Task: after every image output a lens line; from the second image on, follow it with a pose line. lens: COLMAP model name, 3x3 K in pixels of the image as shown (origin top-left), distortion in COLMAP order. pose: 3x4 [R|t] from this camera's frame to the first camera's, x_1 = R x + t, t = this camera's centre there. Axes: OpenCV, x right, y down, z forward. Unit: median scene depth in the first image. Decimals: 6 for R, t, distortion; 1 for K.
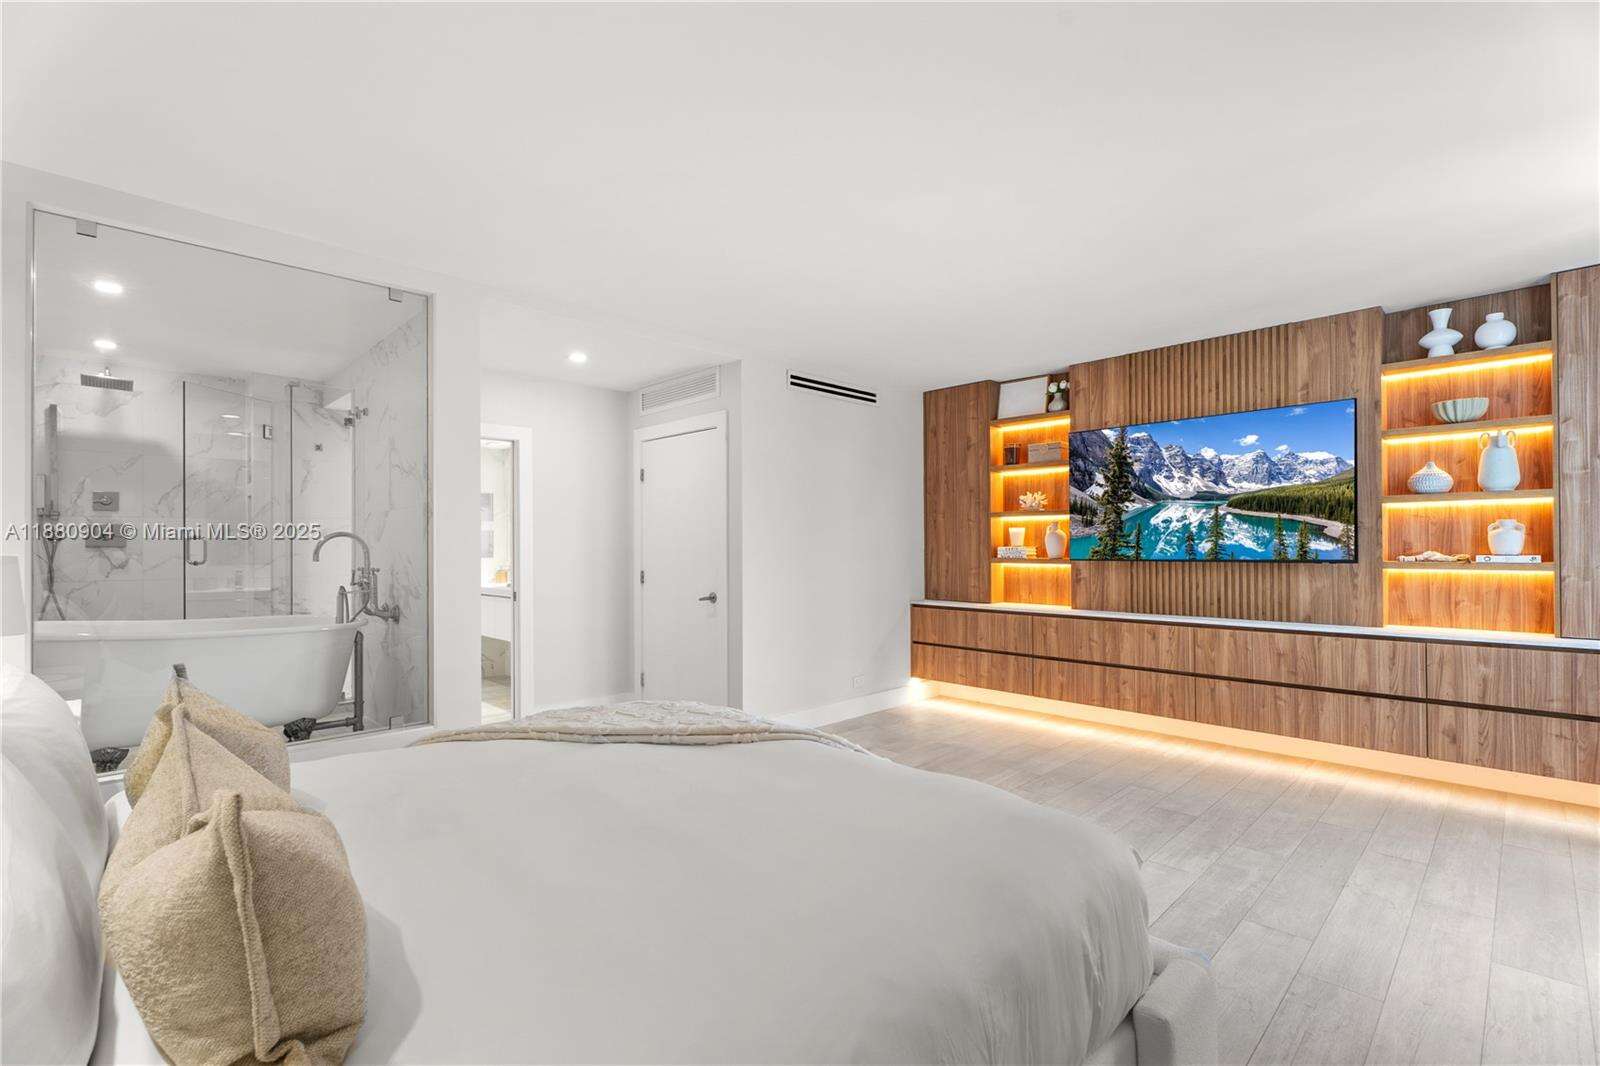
lens RADIAL K [[724.0, 0, 800.1], [0, 724.0, 542.2], [0, 0, 1]] dist [-0.003290, -0.000437]
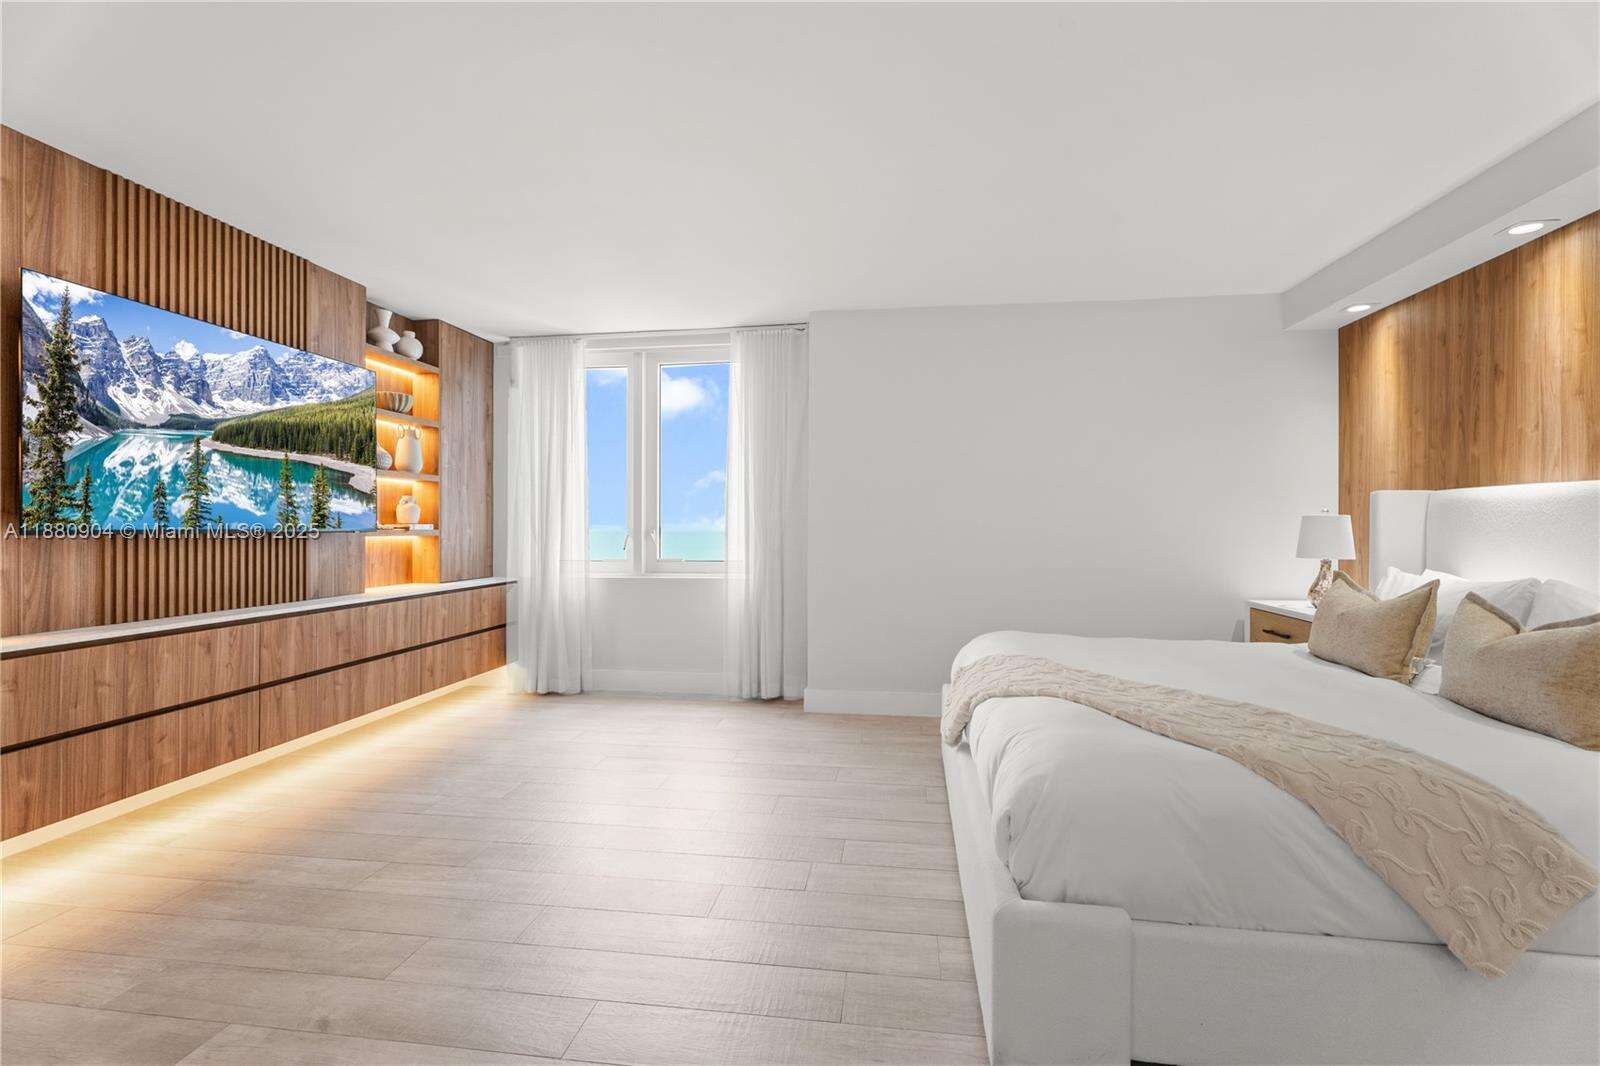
lens RADIAL K [[724.0, 0, 800.7], [0, 724.0, 526.0], [0, 0, 1]] dist [-0.003290, -0.000437]
pose [[0.996948, 0.010536, 0.077357, 1.023979], [-0.010549, 0.999944, -0.000251, 0.016953], [-0.077355, -0.000566, 0.997003, 0.362857]]
